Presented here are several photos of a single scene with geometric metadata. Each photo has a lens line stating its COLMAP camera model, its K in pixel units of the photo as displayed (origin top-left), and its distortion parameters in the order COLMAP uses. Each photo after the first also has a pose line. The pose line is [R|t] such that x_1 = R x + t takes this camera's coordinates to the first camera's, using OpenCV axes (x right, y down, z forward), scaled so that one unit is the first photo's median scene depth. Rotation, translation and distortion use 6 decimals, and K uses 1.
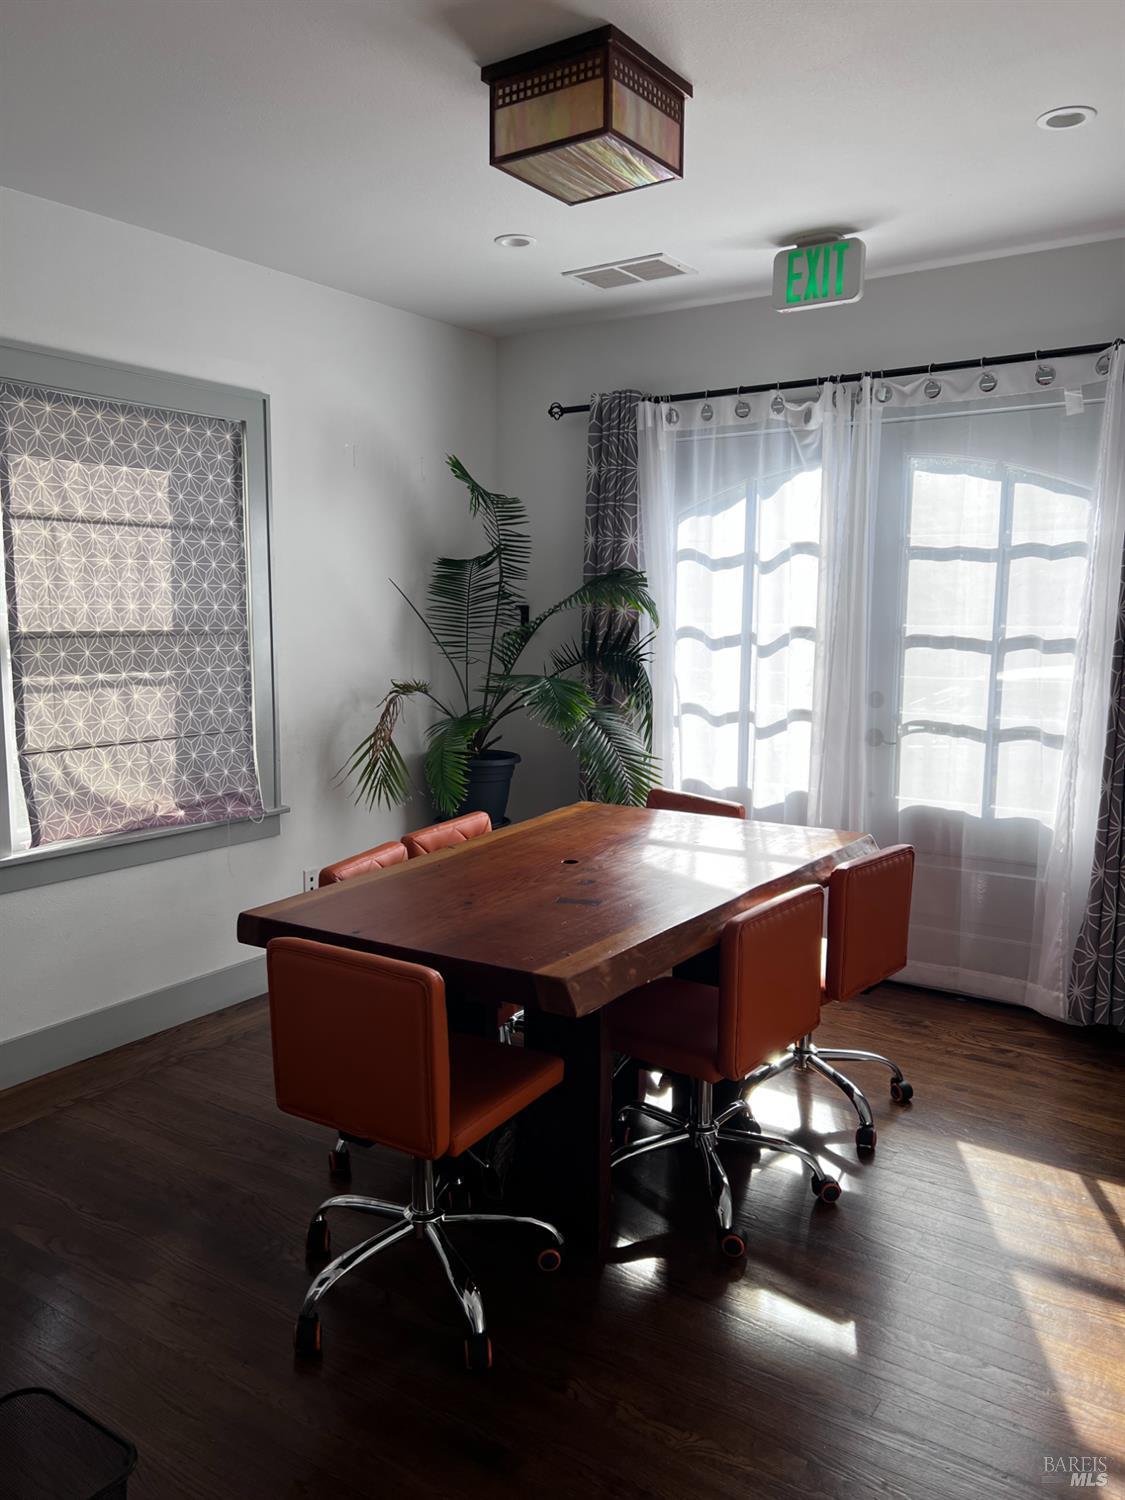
lens RADIAL K [[1147.3, 0, 562.5], [0, 1147.3, 750.0], [0, 0, 1]] dist [0.121910, -0.165032]
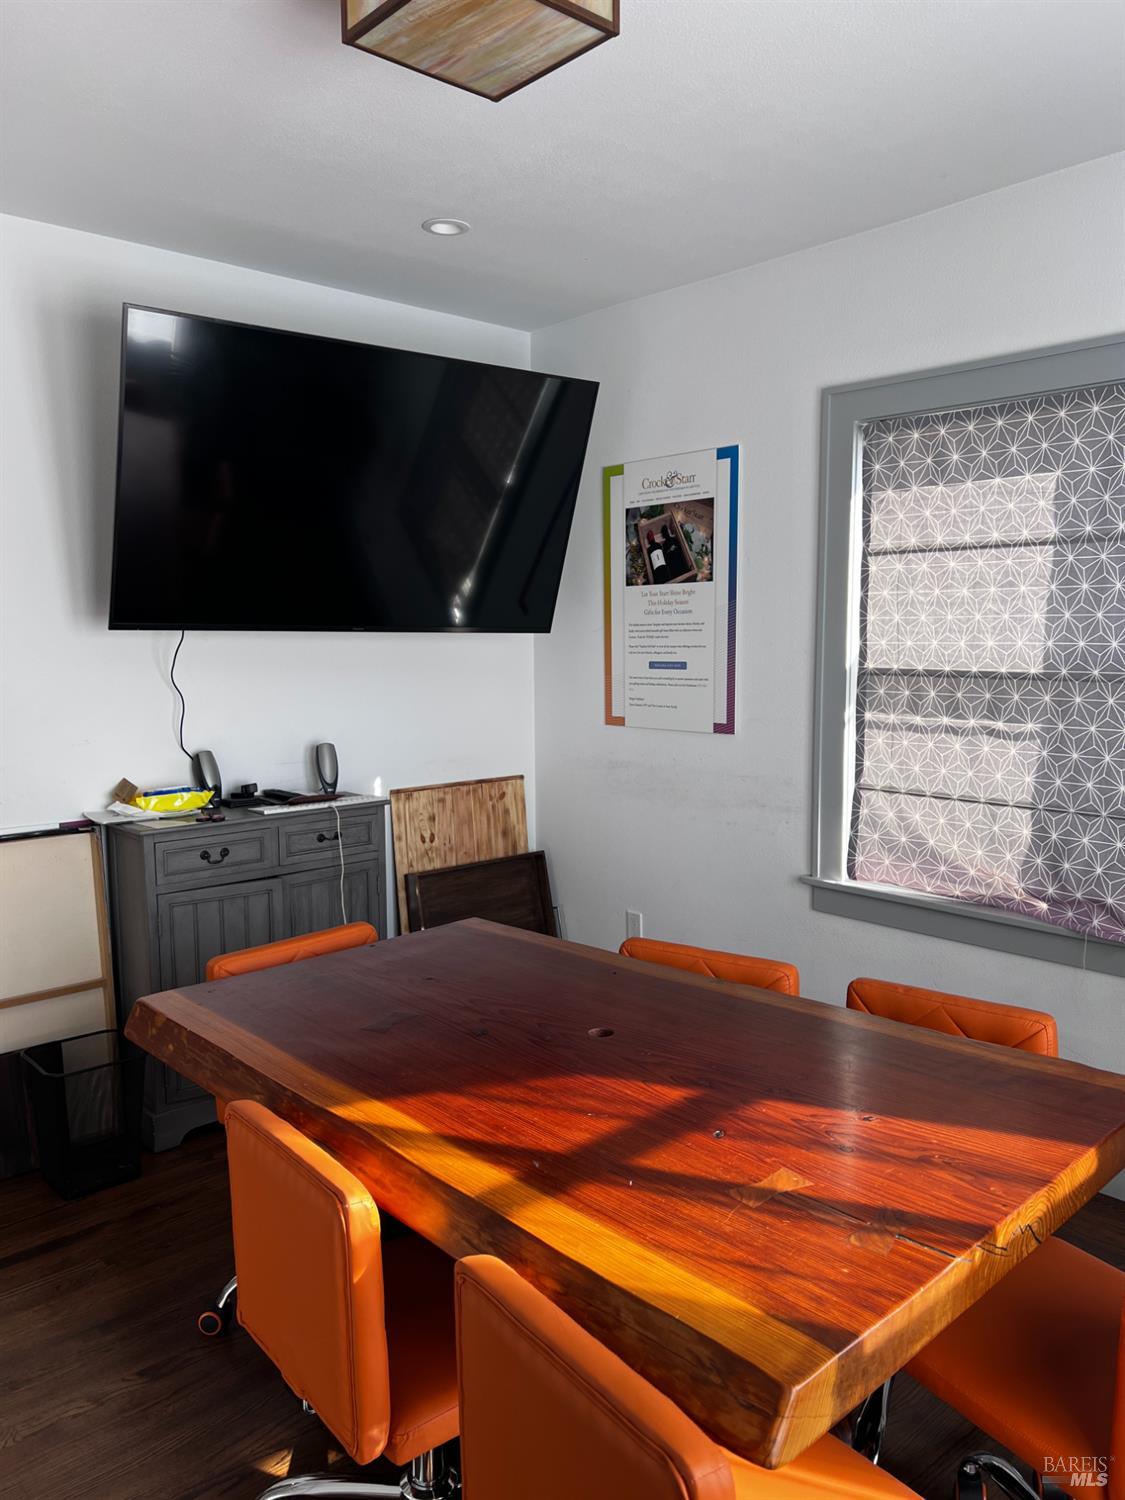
lens RADIAL K [[1147.3, 0, 562.5], [0, 1147.3, 750.0], [0, 0, 1]] dist [0.121910, -0.165032]
pose [[-0.224766, 0.104946, -0.968745, 0.541837], [-0.119130, 0.983766, 0.134214, -0.126731], [0.967103, 0.145573, -0.208615, 0.912366]]
